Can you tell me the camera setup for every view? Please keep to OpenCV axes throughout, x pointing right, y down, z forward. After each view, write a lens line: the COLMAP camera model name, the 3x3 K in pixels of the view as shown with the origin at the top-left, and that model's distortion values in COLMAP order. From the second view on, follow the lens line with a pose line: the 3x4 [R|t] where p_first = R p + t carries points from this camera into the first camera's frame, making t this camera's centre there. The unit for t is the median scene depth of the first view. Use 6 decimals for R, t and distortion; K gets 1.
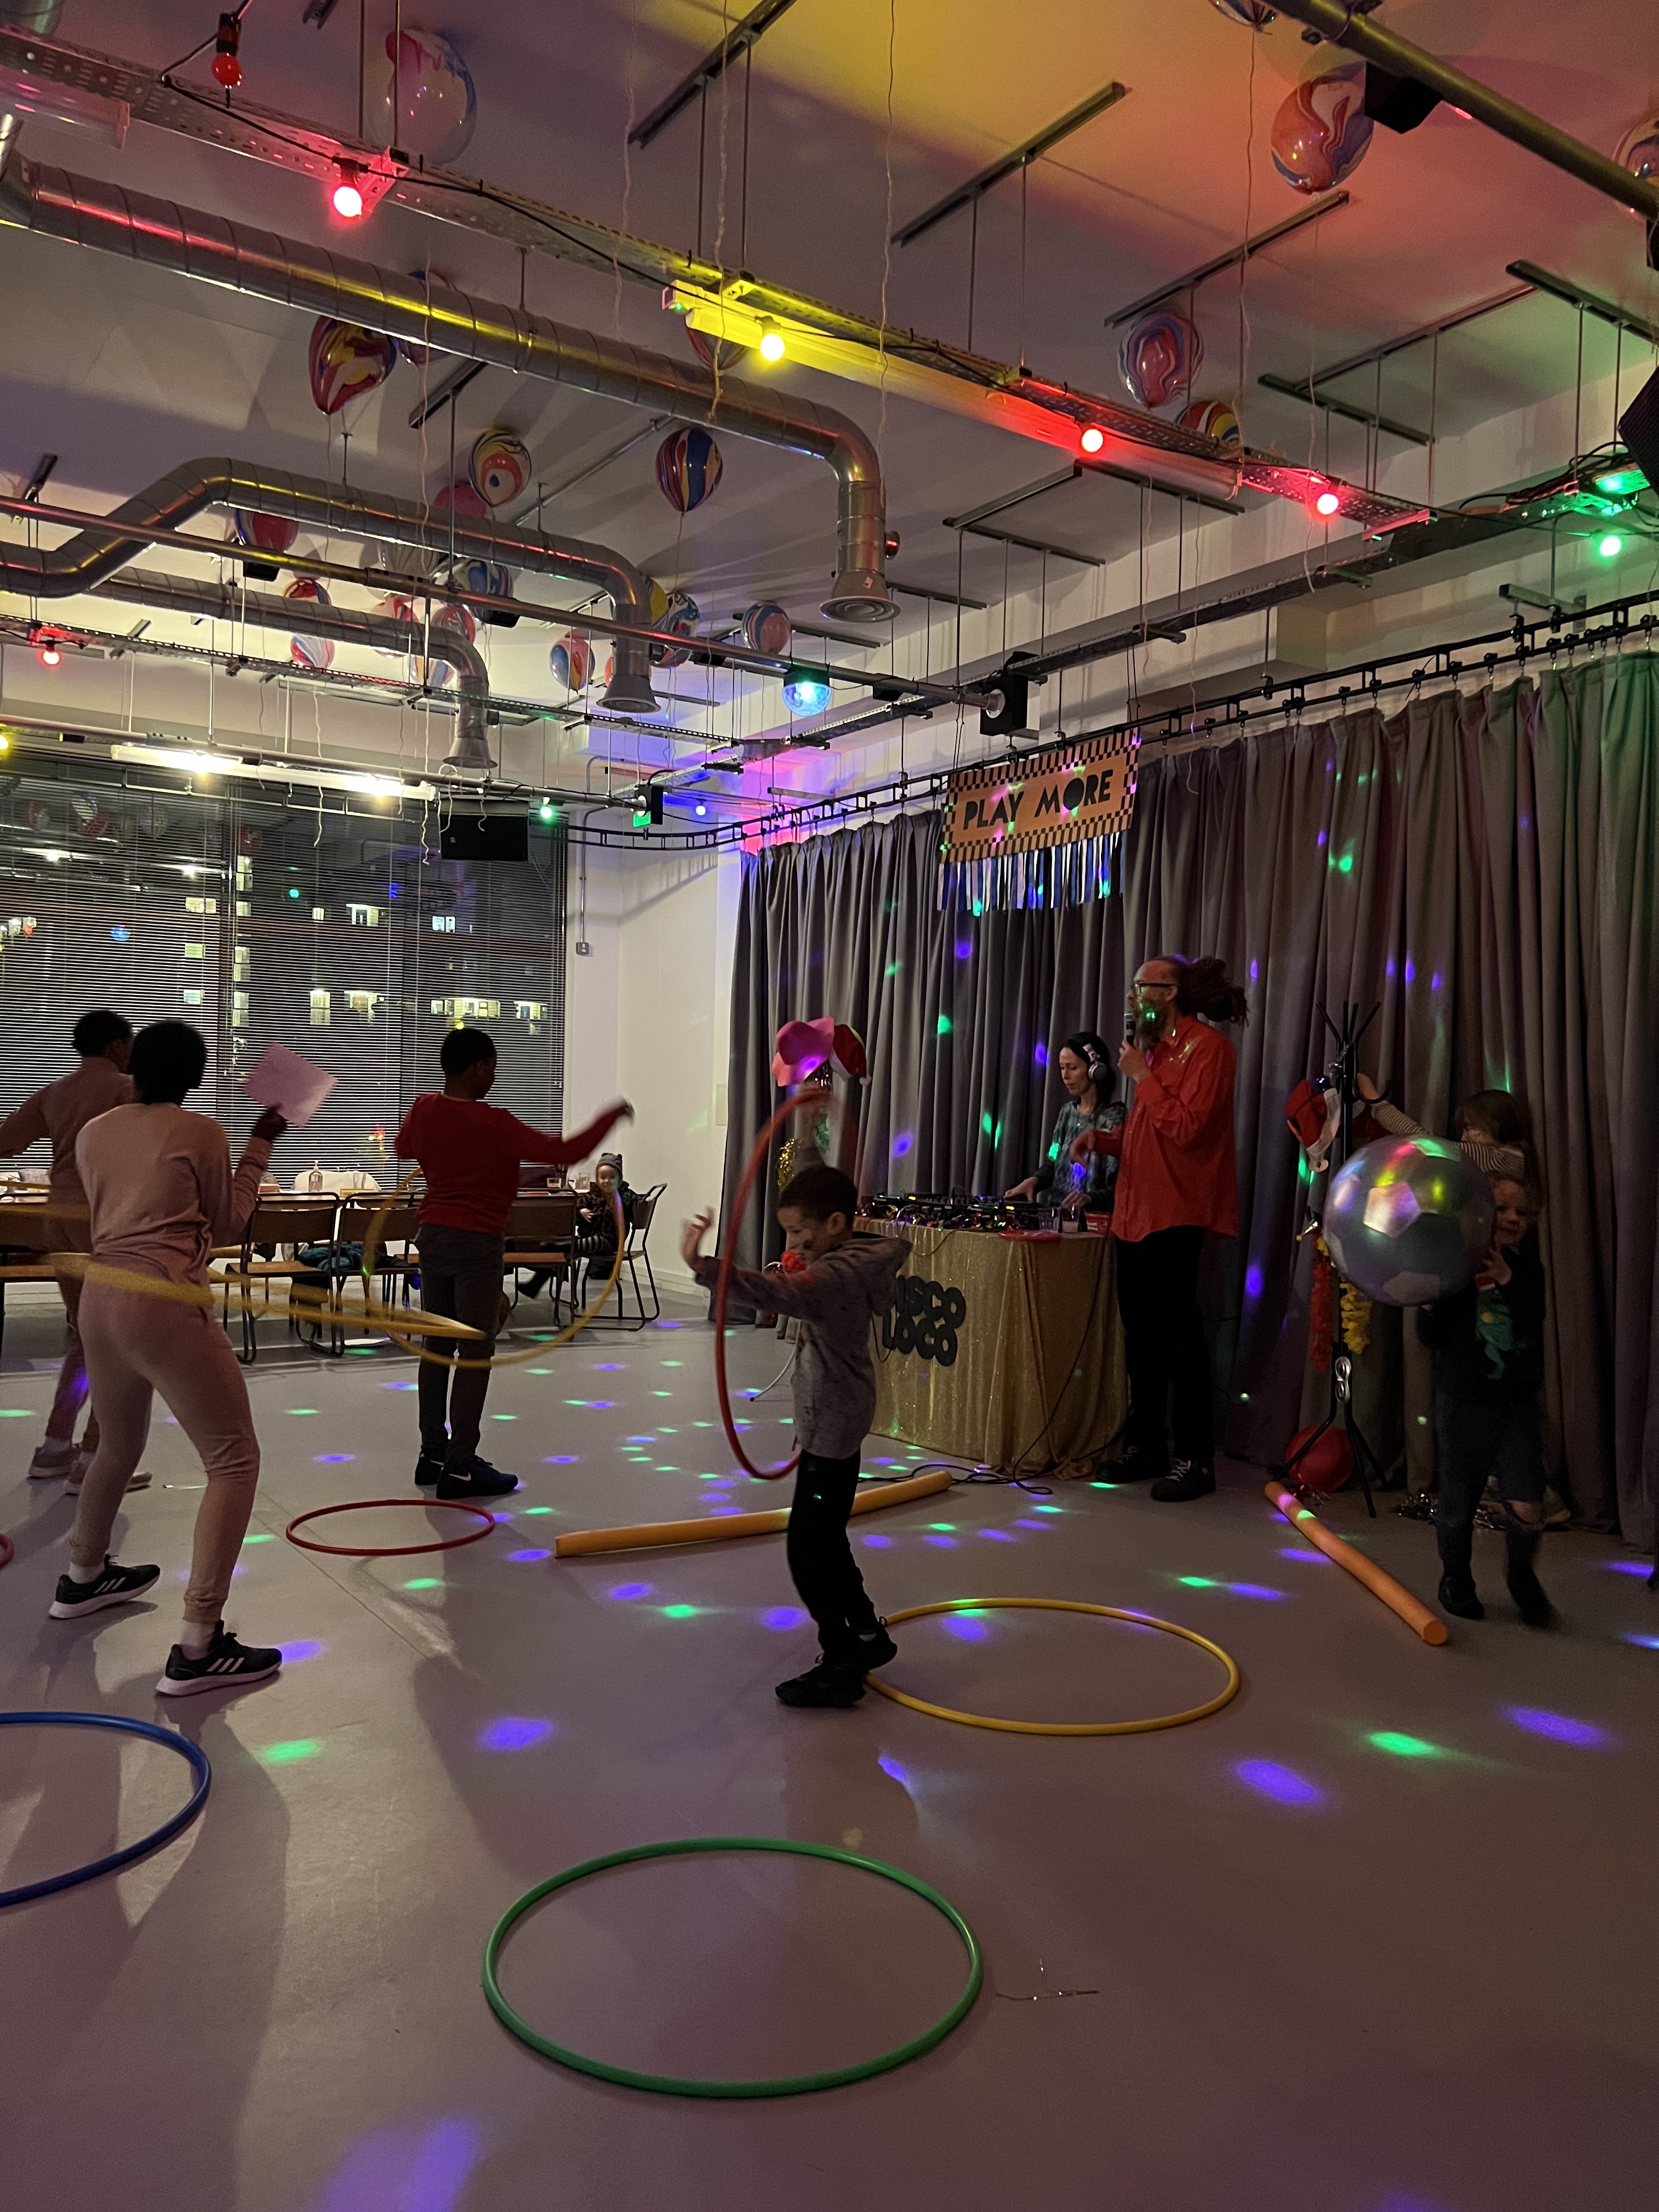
lens RADIAL K [[1689.0, 0, 829.5], [0, 1689.0, 1106.0], [0, 0, 1]] dist [0.130279, -0.130647]
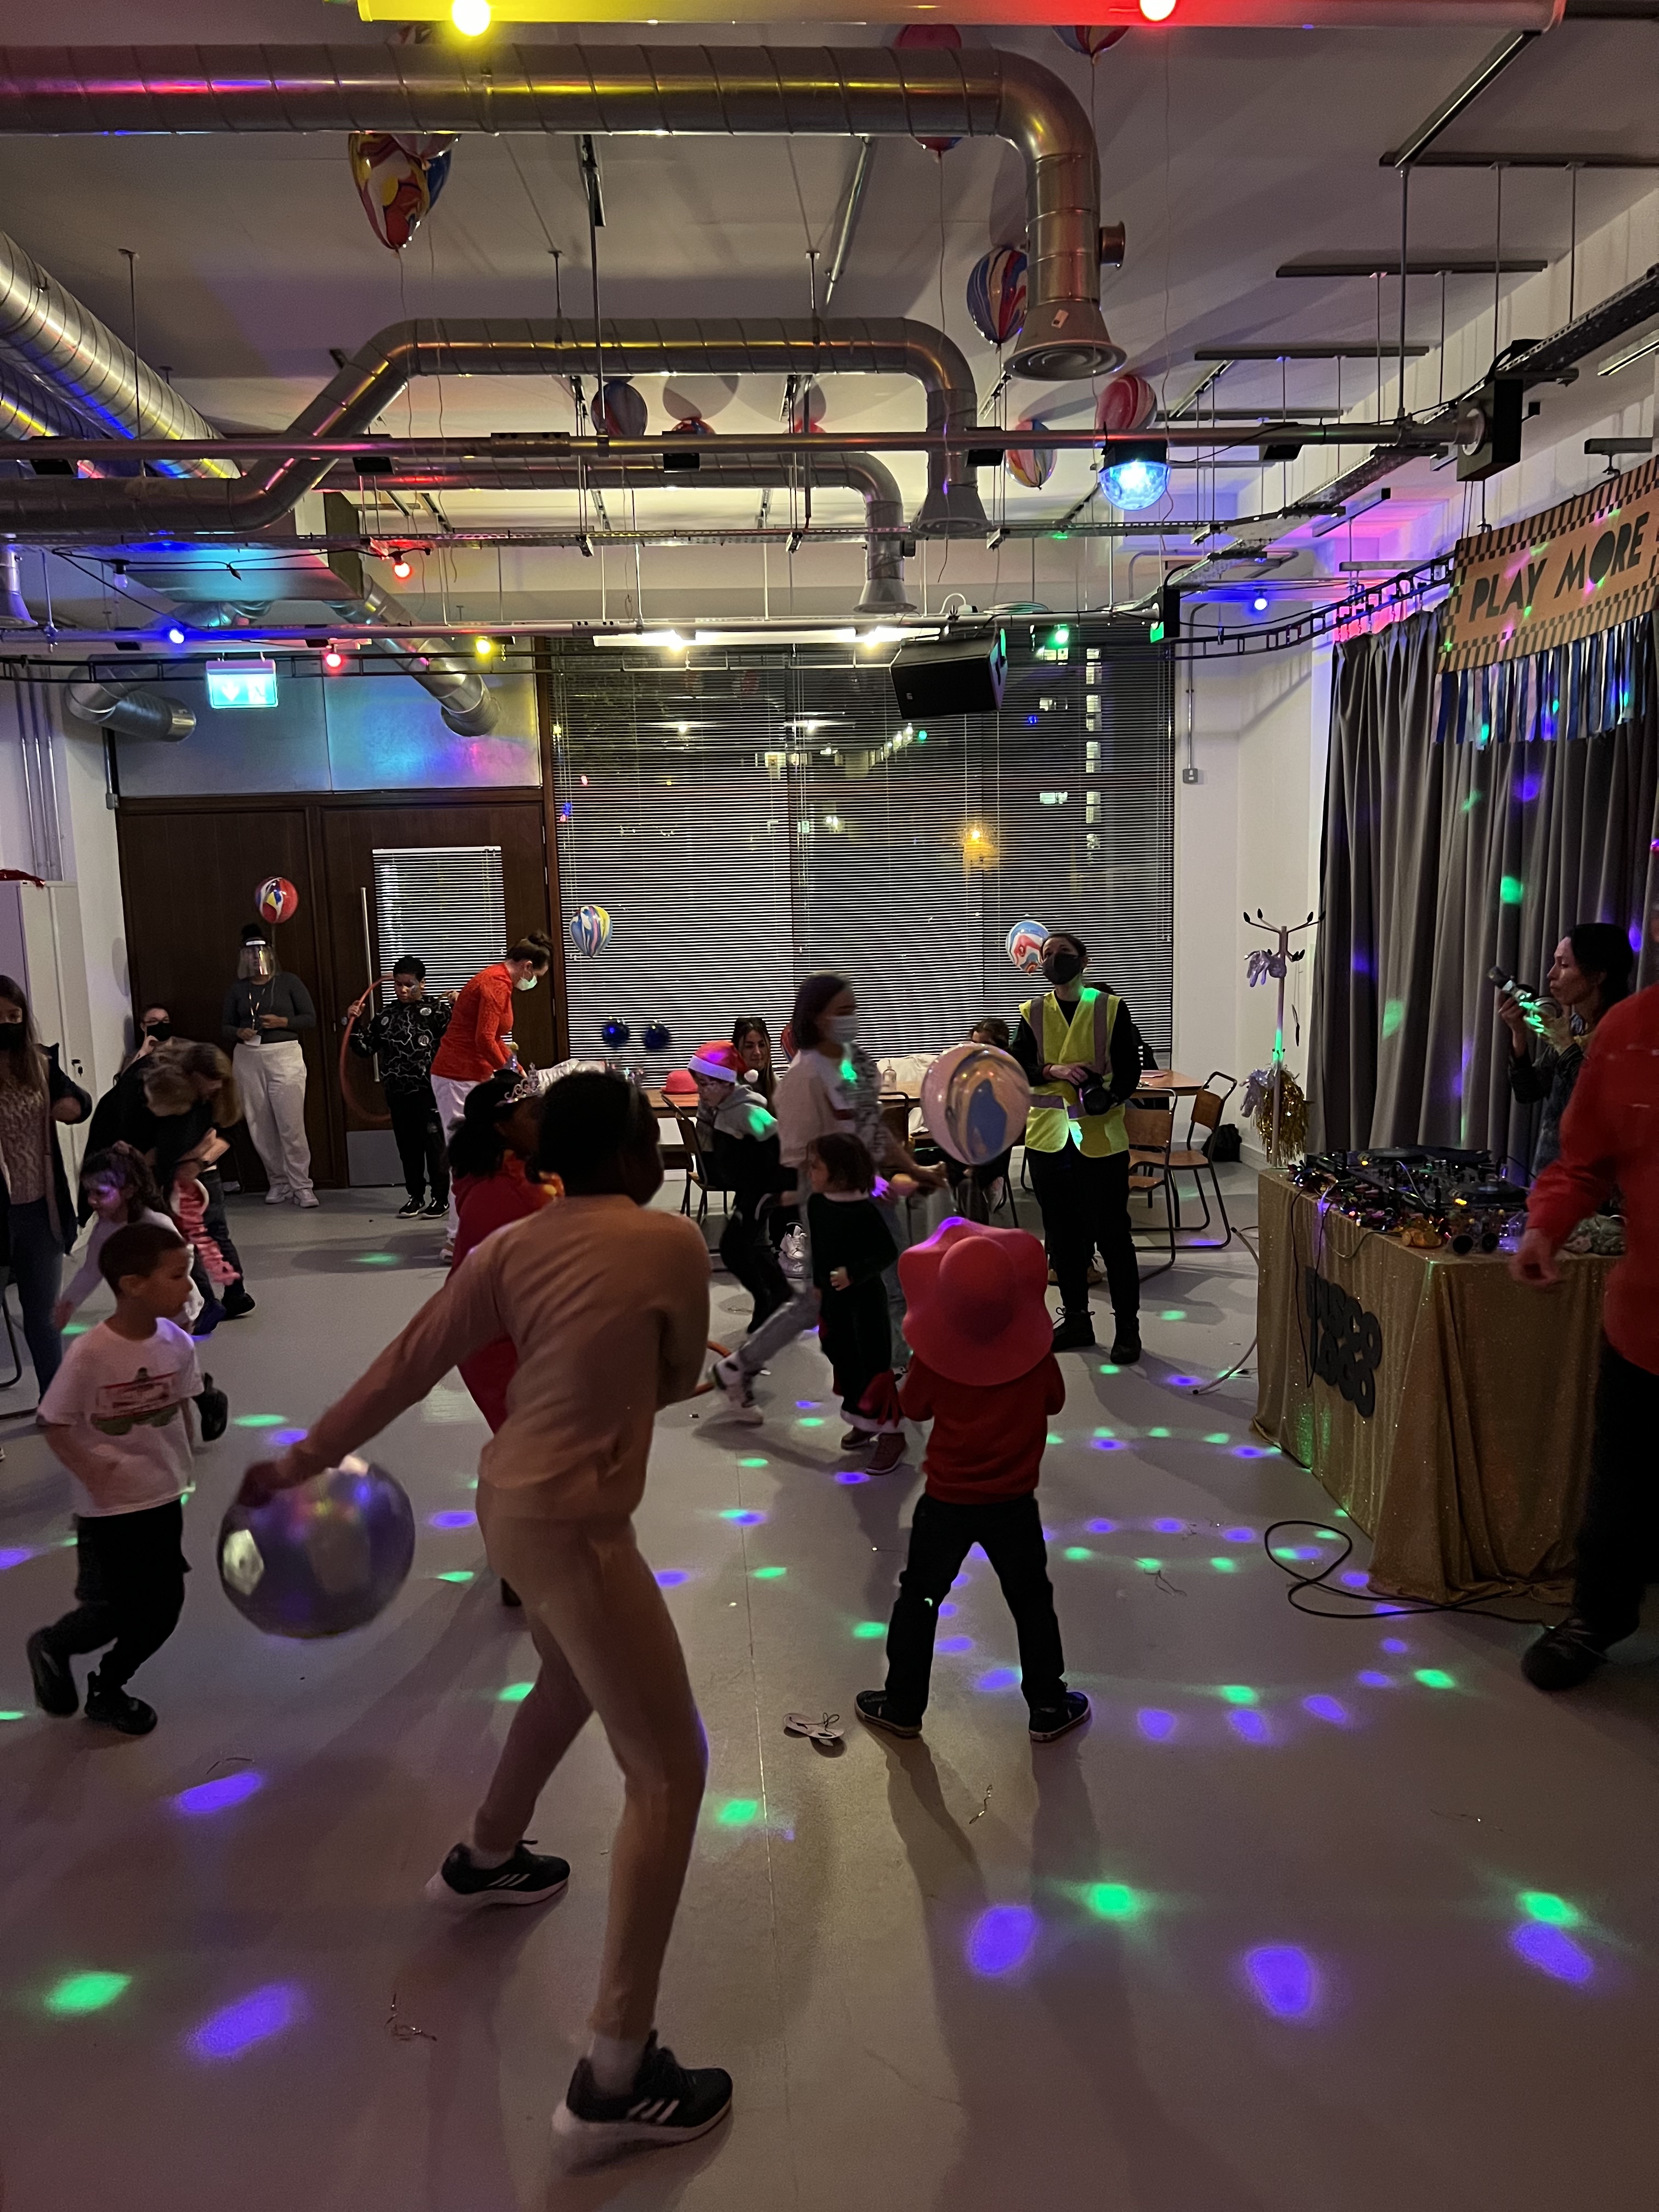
lens RADIAL K [[1689.0, 0, 829.5], [0, 1689.0, 1106.0], [0, 0, 1]] dist [0.130279, -0.130647]
pose [[0.864669, 0.022513, -0.501837, 0.185542], [0.045237, 0.991447, 0.122423, -0.059658], [0.500301, -0.128557, 0.856255, 0.225156]]
